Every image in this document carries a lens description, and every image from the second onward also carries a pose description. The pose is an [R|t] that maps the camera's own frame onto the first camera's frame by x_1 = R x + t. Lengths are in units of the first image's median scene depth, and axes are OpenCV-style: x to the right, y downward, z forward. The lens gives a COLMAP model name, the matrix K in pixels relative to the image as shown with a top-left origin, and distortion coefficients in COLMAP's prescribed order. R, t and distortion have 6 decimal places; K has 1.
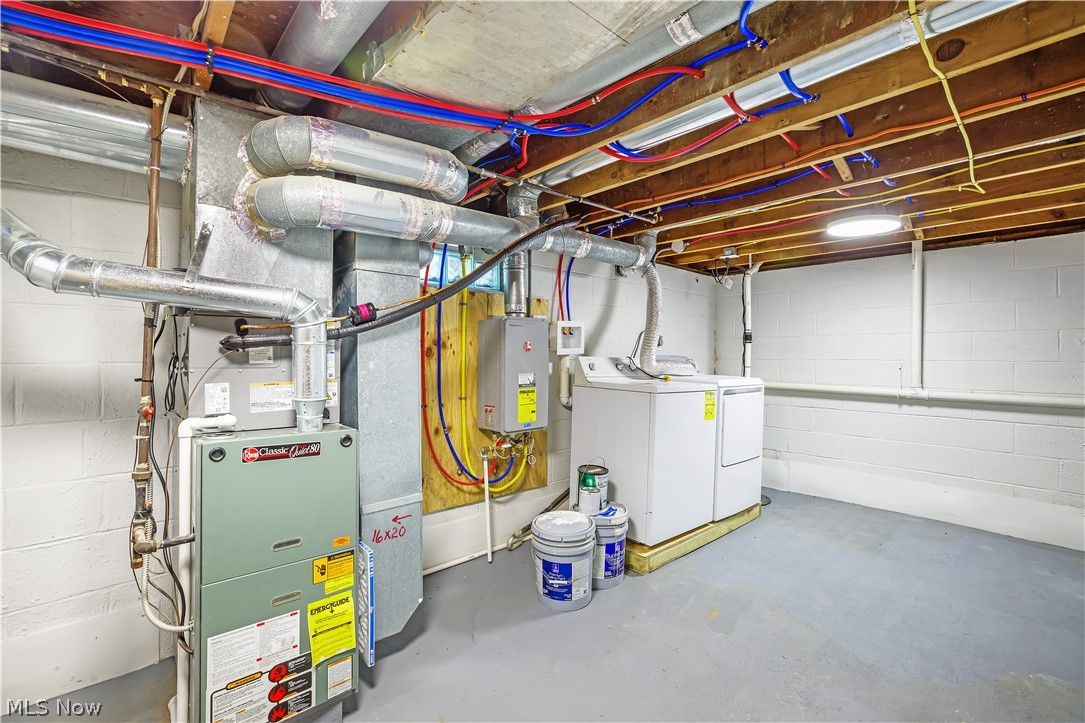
lens RADIAL K [[474.0, 0, 536.3], [0, 474.0, 357.5], [0, 0, 1]] dist [-0.041315, 0.015090]
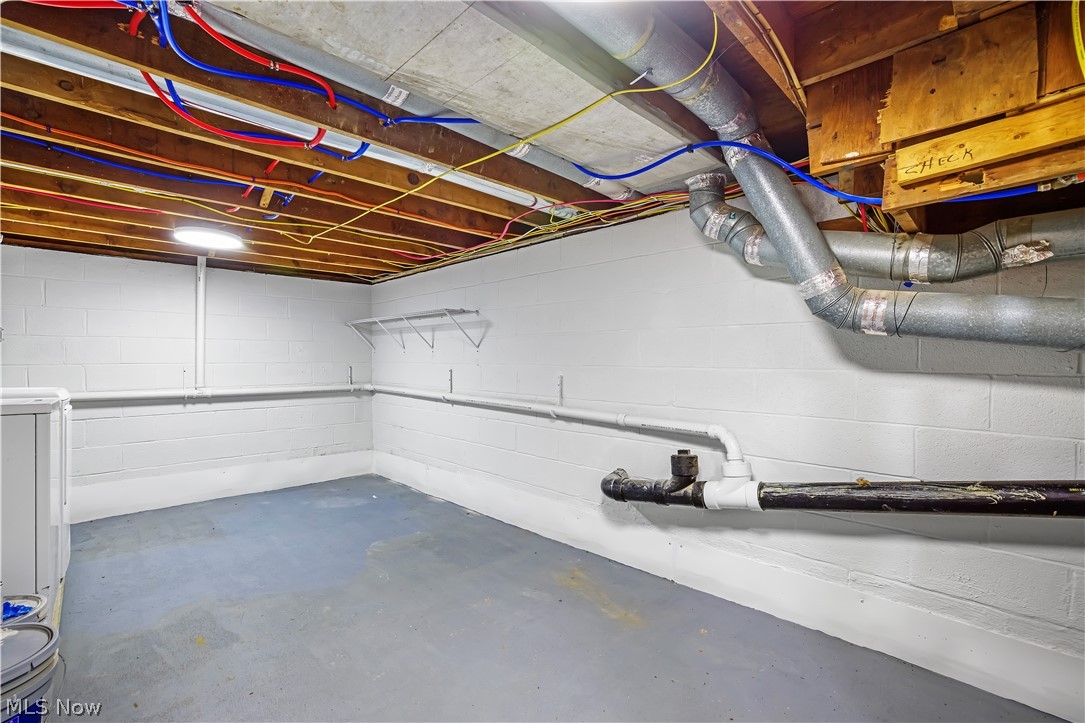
lens RADIAL K [[474.0, 0, 536.3], [0, 474.0, 357.5], [0, 0, 1]] dist [-0.041315, 0.015090]
pose [[-0.051656, 0.005424, 0.998650, -0.435946], [0.010842, 0.999929, -0.004870, 0.009728], [-0.998606, 0.010576, -0.051711, 0.309212]]
